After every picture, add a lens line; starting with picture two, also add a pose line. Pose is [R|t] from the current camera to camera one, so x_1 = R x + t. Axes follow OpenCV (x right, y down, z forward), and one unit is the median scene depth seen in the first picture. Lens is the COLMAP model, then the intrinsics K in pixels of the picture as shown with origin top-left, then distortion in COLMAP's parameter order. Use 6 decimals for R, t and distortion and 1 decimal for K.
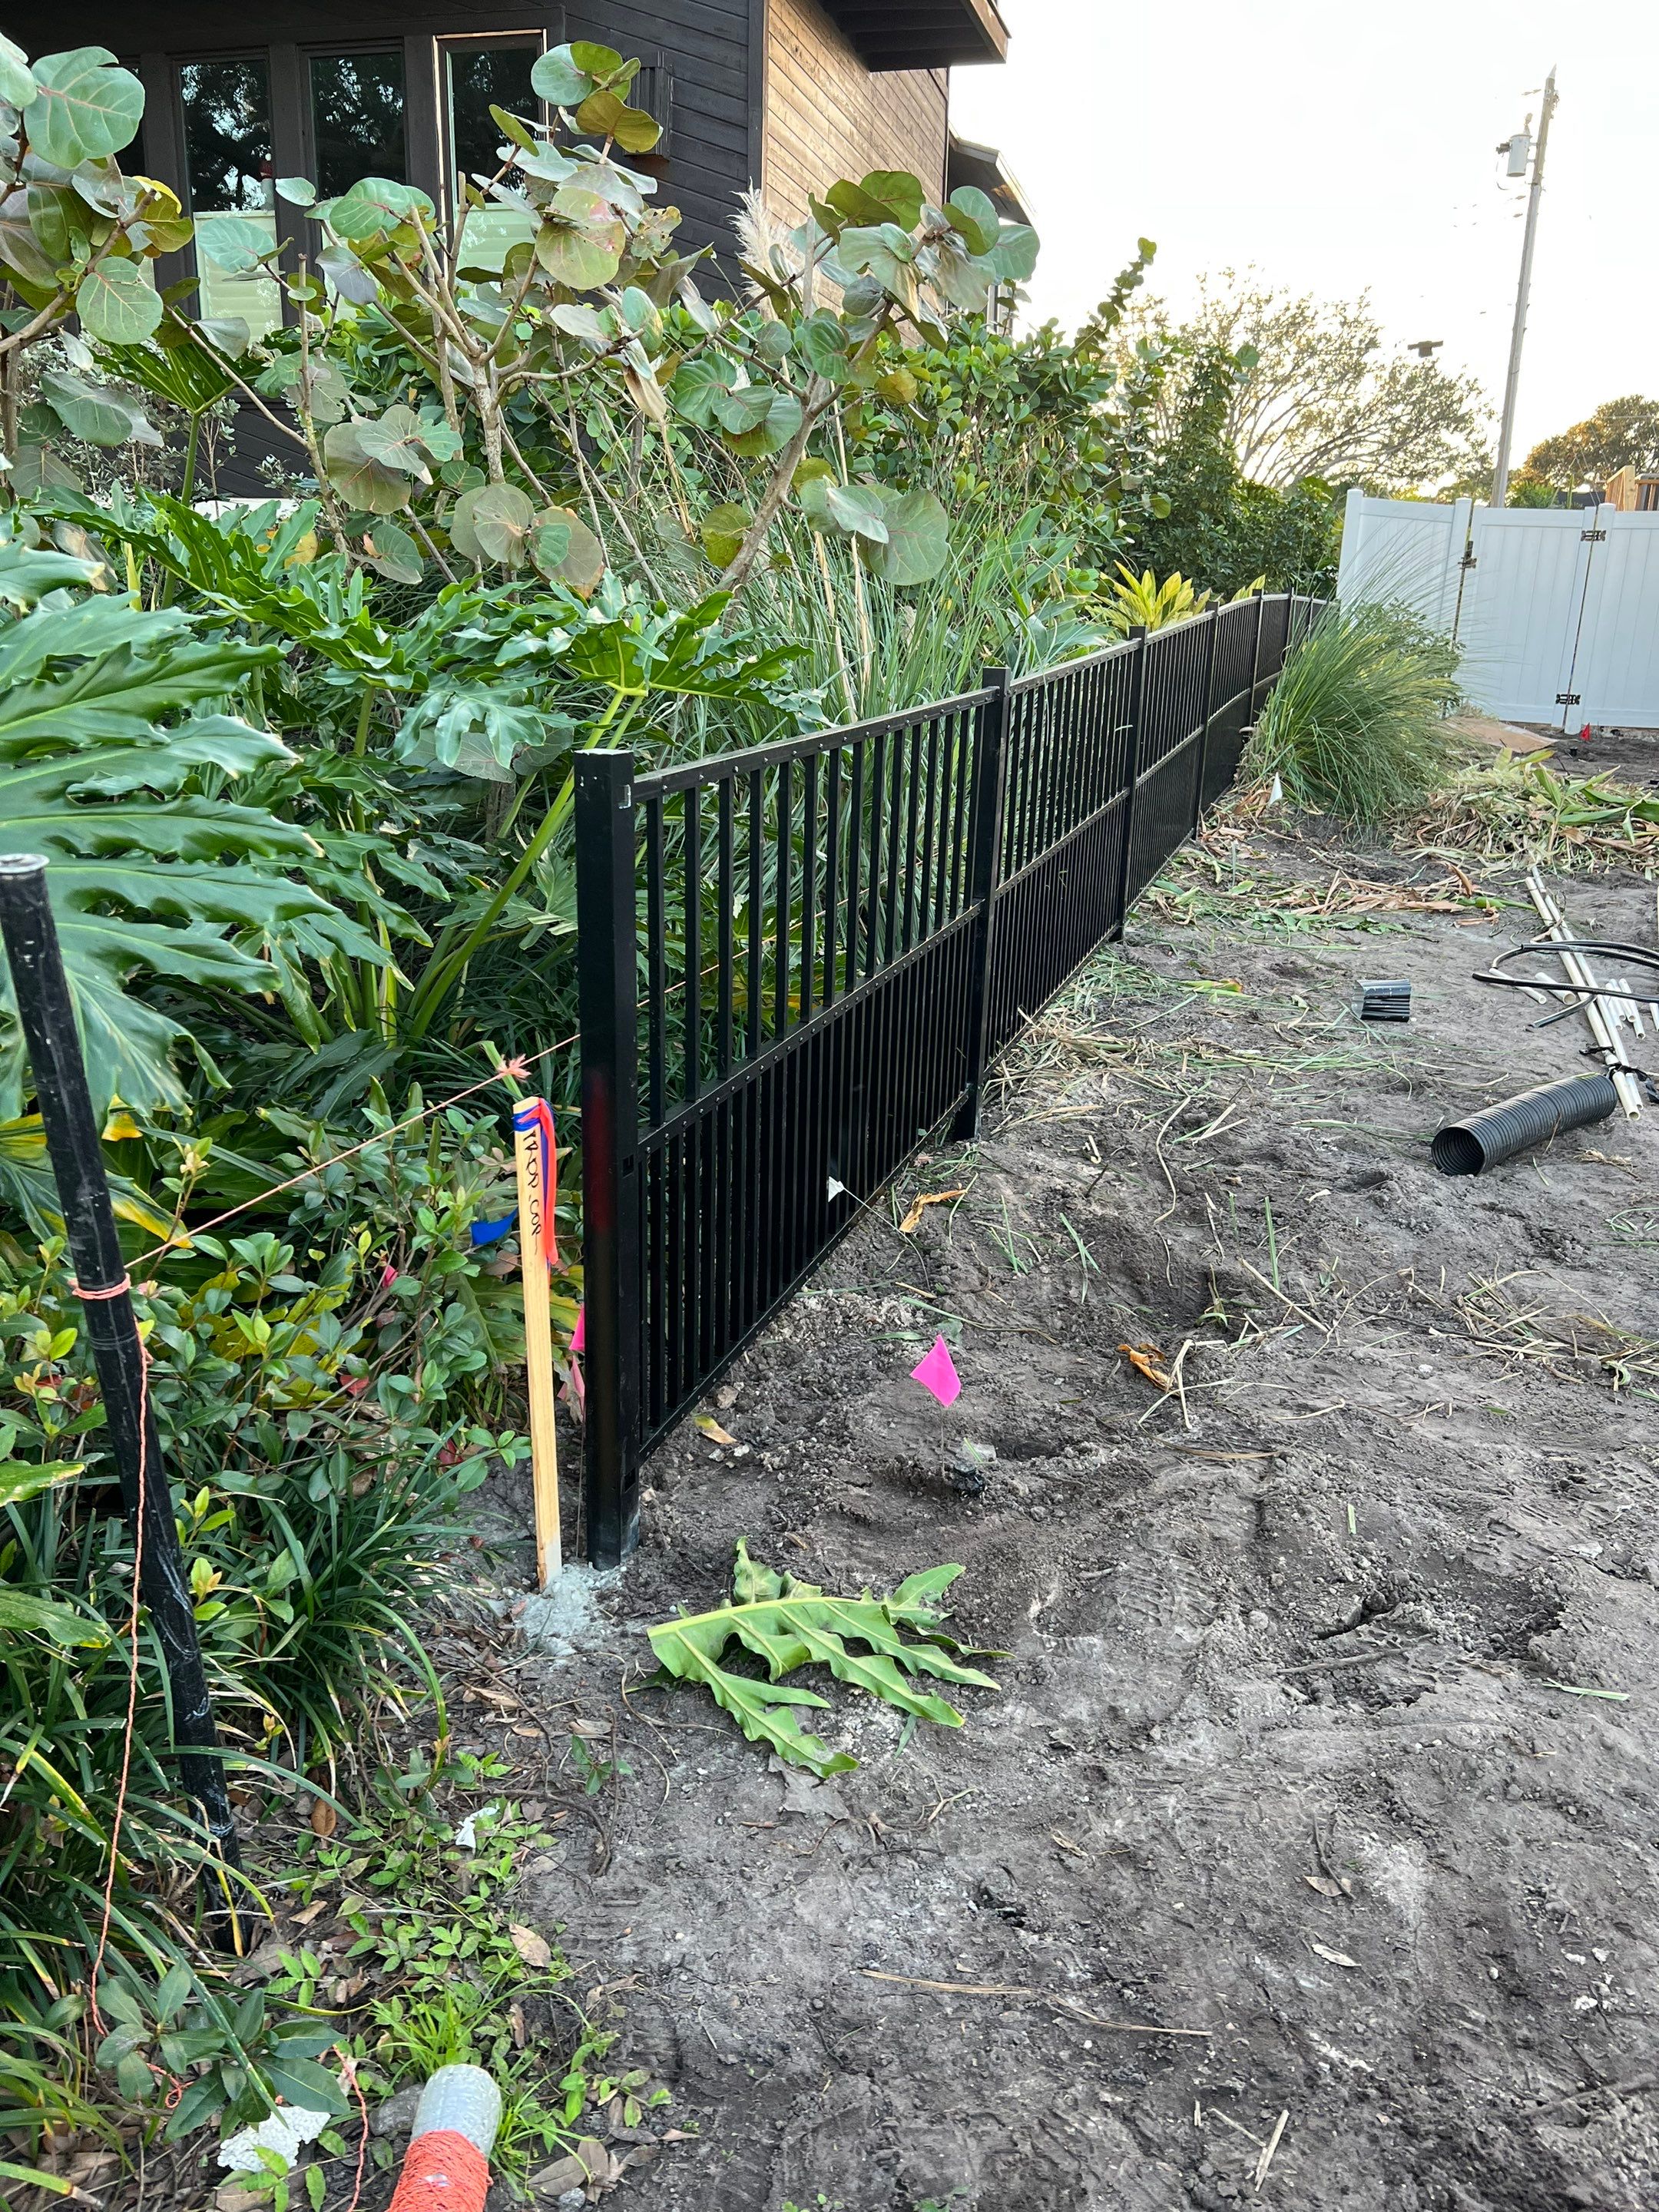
lens RADIAL K [[1666.3, 0, 824.7], [0, 1666.3, 1100.7], [0, 0, 1]] dist [0.006511, -0.003718]
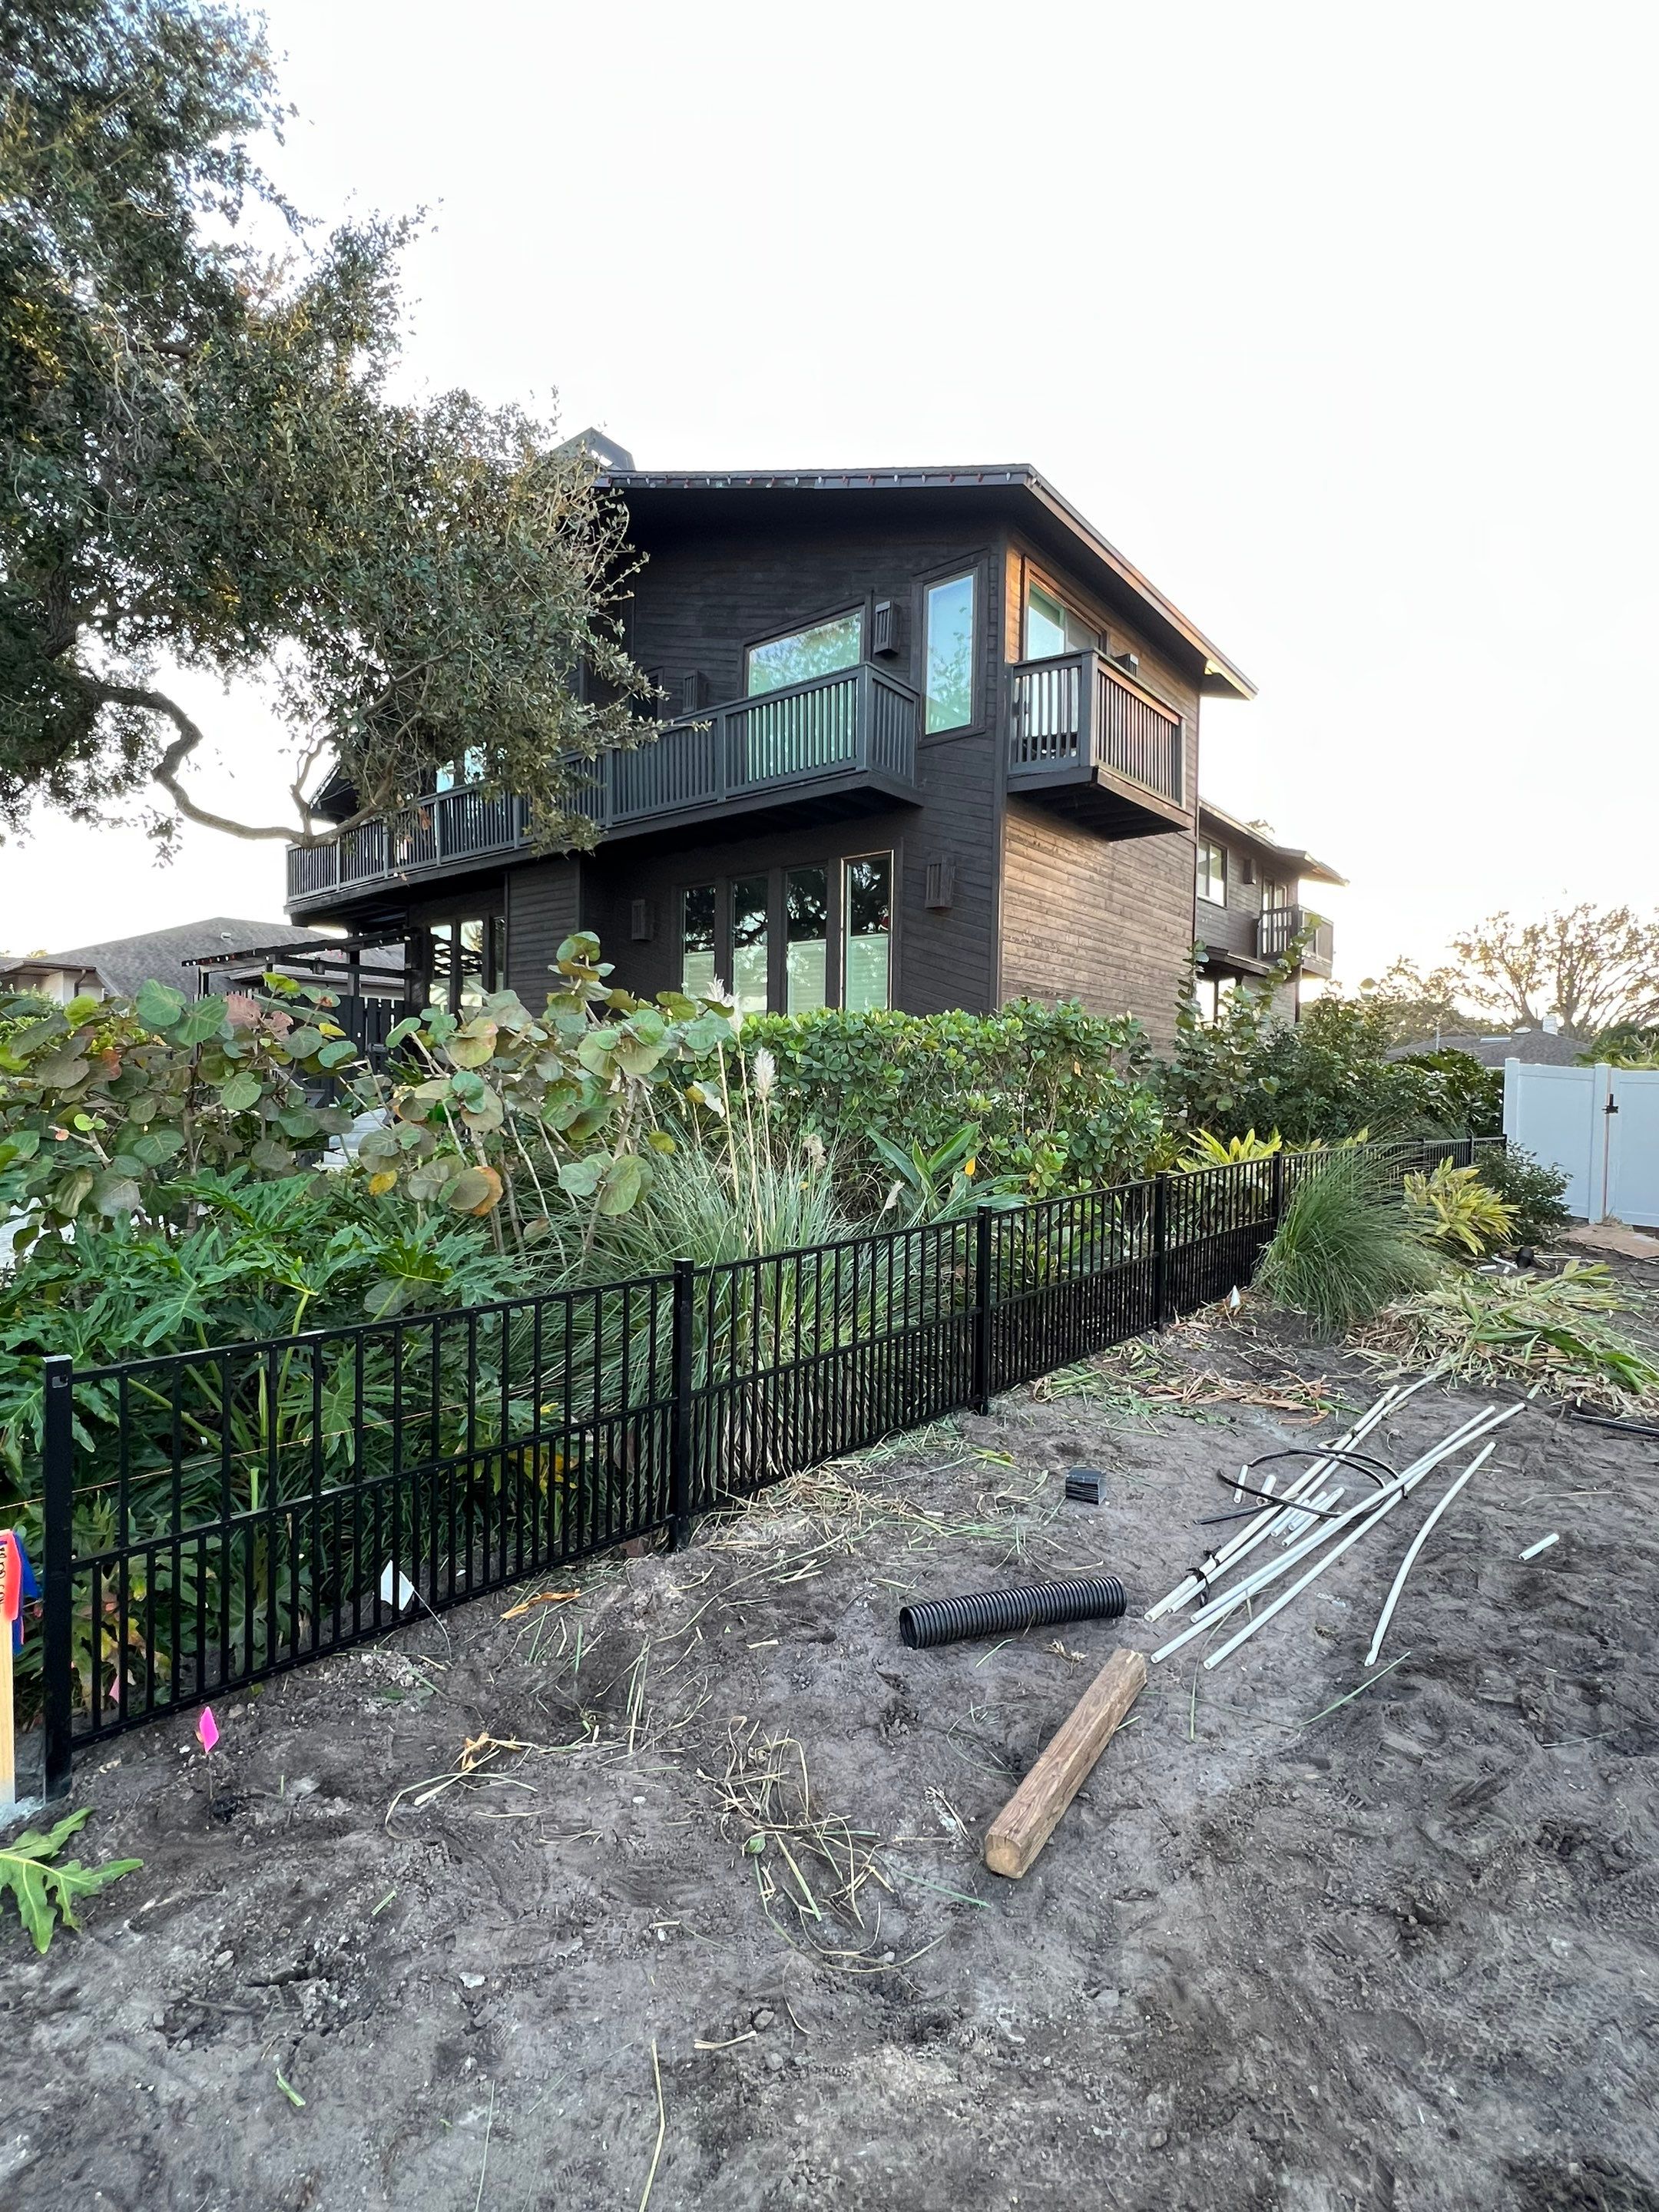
lens RADIAL K [[1029.7, 0, 825.8], [0, 1029.7, 1103.7], [0, 0, 1]] dist [-0.000571, -0.002109]
pose [[0.913354, 0.002911, -0.407157, 0.298169], [-0.118390, 0.958668, -0.258725, -0.072630], [0.389575, 0.284511, 0.875948, 0.031817]]
